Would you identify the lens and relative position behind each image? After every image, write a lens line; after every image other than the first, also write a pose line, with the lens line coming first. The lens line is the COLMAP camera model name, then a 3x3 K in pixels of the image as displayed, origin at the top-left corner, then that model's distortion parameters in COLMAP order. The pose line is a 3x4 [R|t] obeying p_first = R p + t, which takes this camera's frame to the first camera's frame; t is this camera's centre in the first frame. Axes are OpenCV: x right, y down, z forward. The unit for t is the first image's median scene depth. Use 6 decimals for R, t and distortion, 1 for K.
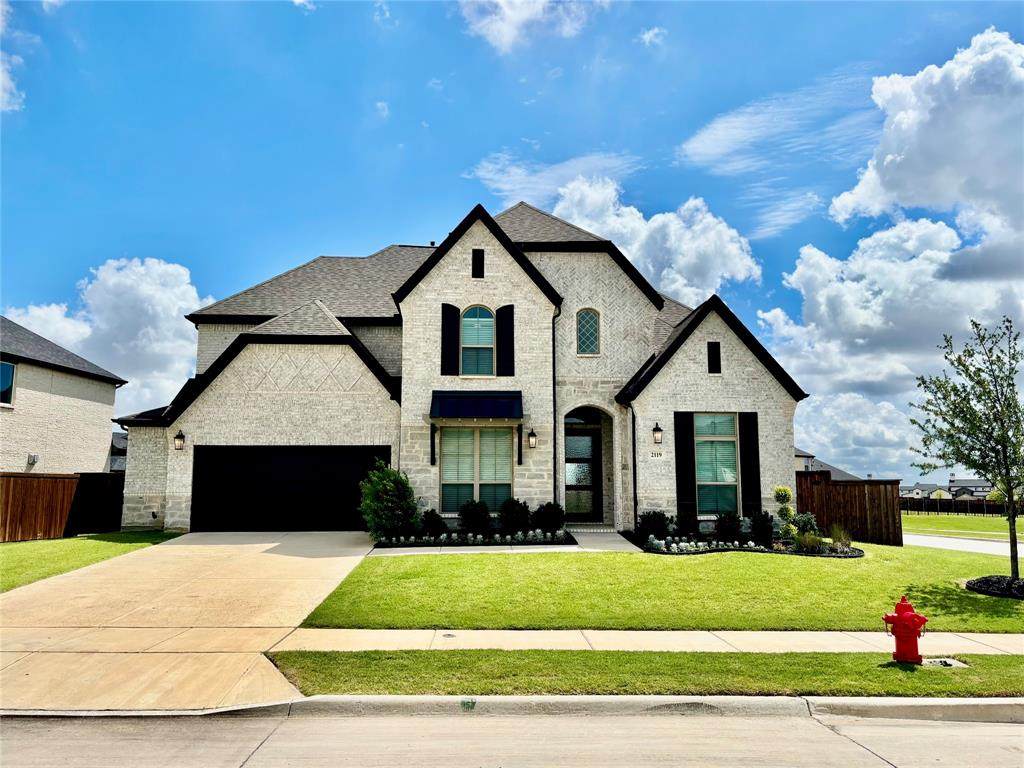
lens RADIAL K [[781.9, 0, 509.3], [0, 781.9, 379.1], [0, 0, 1]] dist [0.046388, -0.025827]
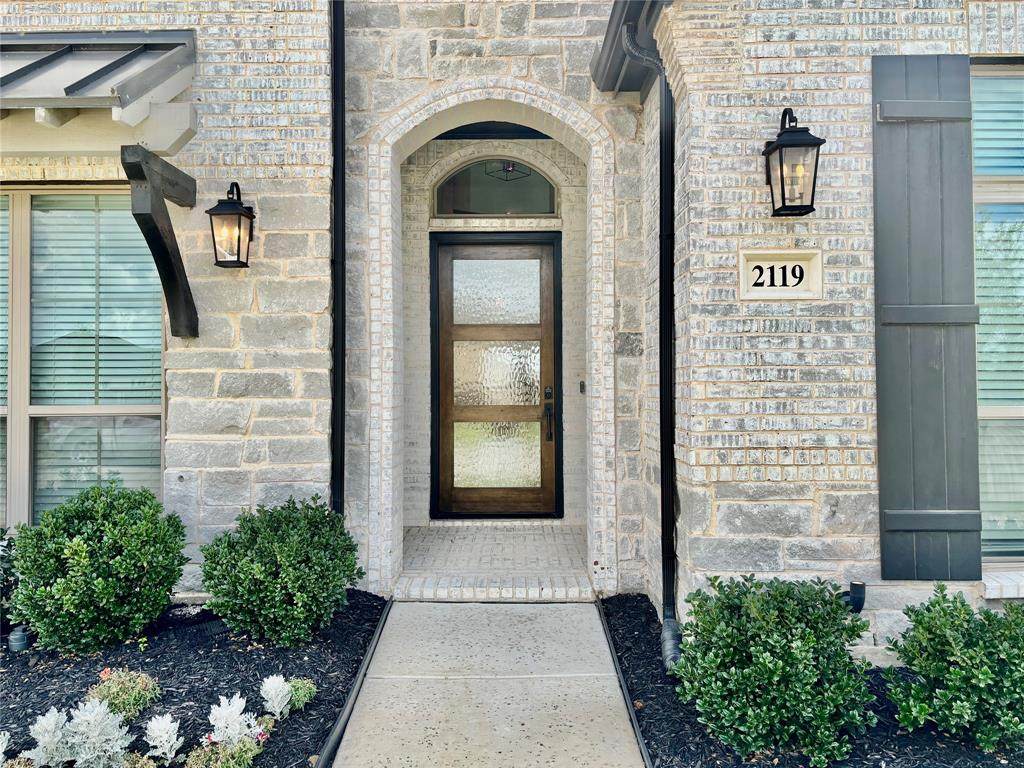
lens RADIAL K [[781.9, 0, 508.9], [0, 781.9, 388.8], [0, 0, 1]] dist [0.046388, -0.025827]
pose [[0.999321, -0.009108, -0.035697, 0.120386], [0.014009, 0.990116, 0.139552, 0.092317], [0.034073, -0.139957, 0.989571, 0.760912]]
